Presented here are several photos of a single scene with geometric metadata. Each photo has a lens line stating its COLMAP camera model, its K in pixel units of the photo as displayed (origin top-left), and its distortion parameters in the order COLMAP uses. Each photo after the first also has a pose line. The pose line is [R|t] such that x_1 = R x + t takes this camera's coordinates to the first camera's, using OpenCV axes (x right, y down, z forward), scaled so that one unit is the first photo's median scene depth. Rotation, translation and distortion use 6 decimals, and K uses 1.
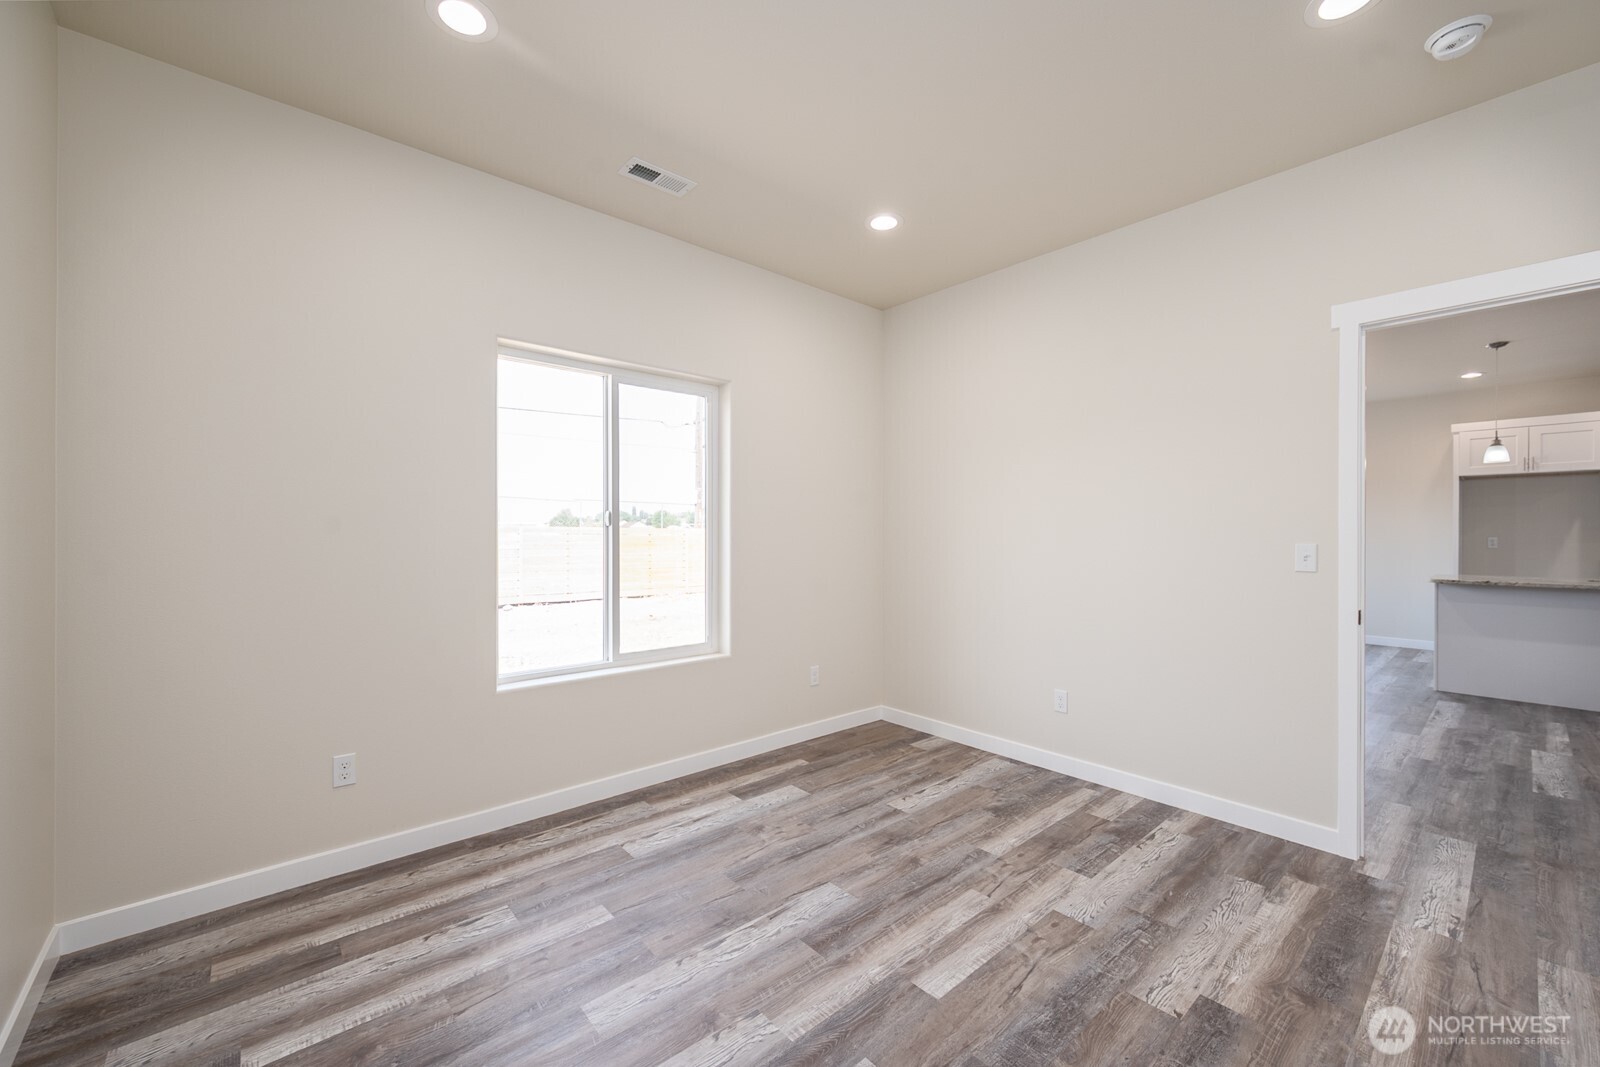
lens RADIAL K [[625.9, 0, 800.9], [0, 625.9, 536.6], [0, 0, 1]] dist [-0.002192, 0.000125]
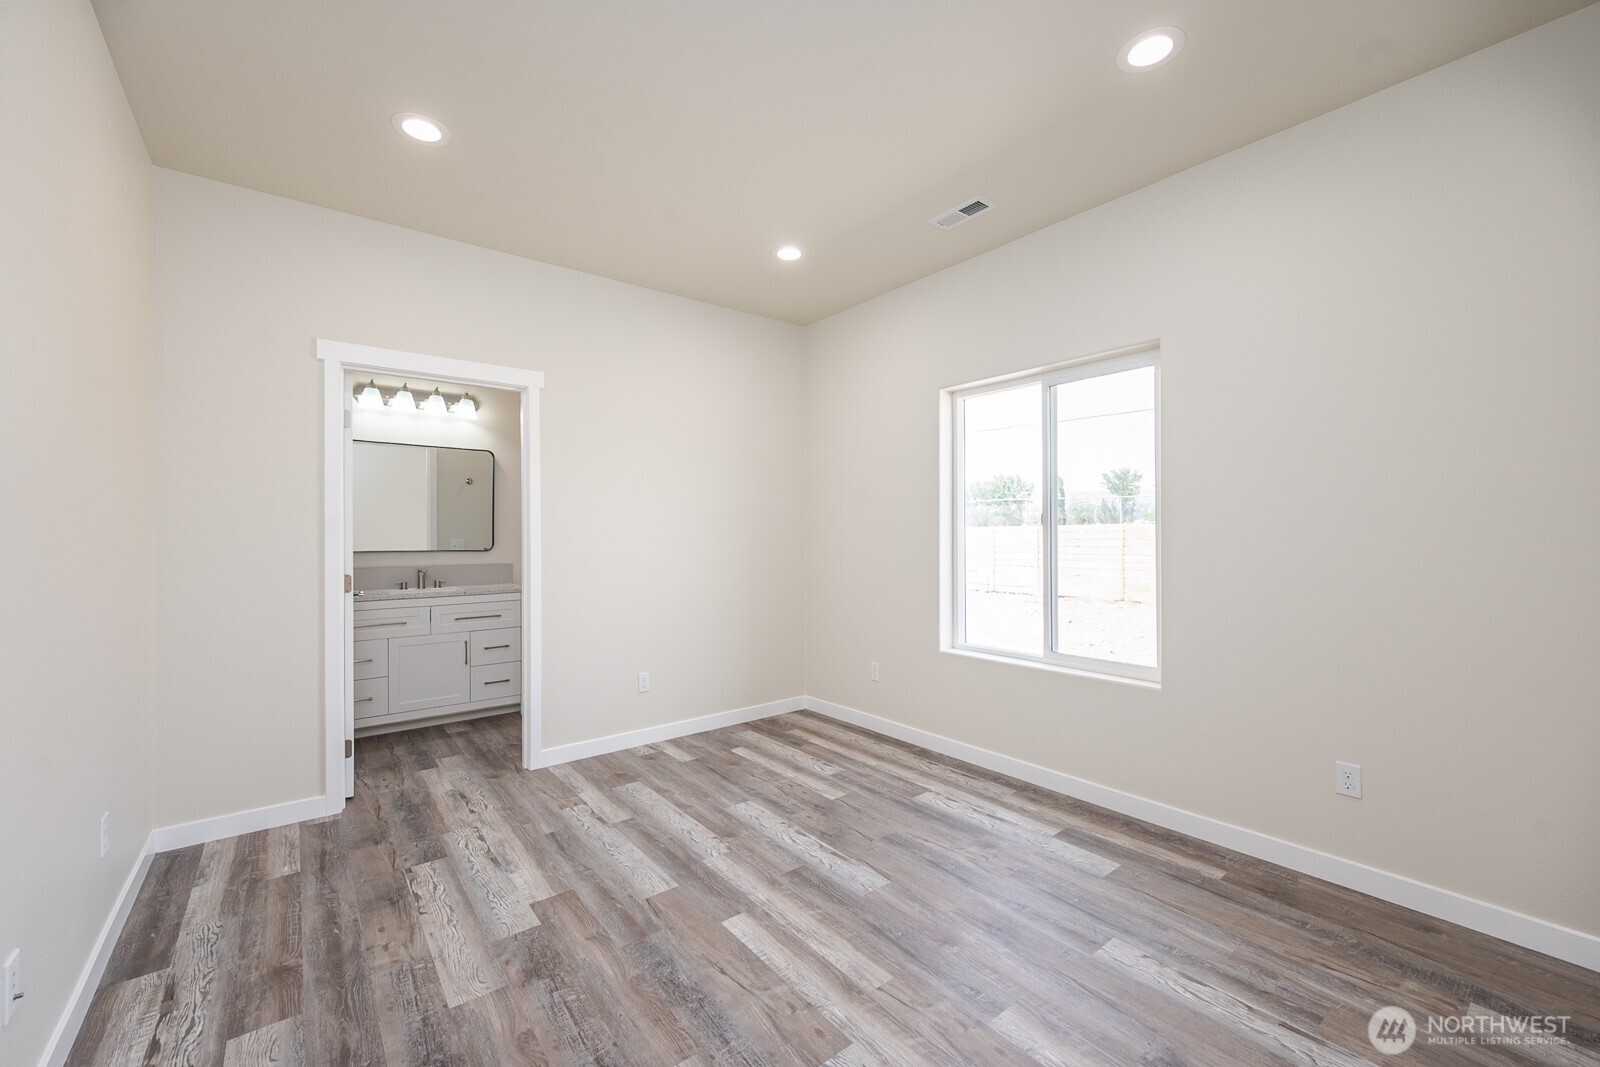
lens RADIAL K [[625.9, 0, 800.9], [0, 625.9, 536.6], [0, 0, 1]] dist [-0.002192, 0.000125]
pose [[-0.028733, 0.003865, -0.999580, 0.956376], [0.000778, 0.999992, 0.003845, -0.006713], [0.999587, -0.000668, -0.028736, 0.801318]]
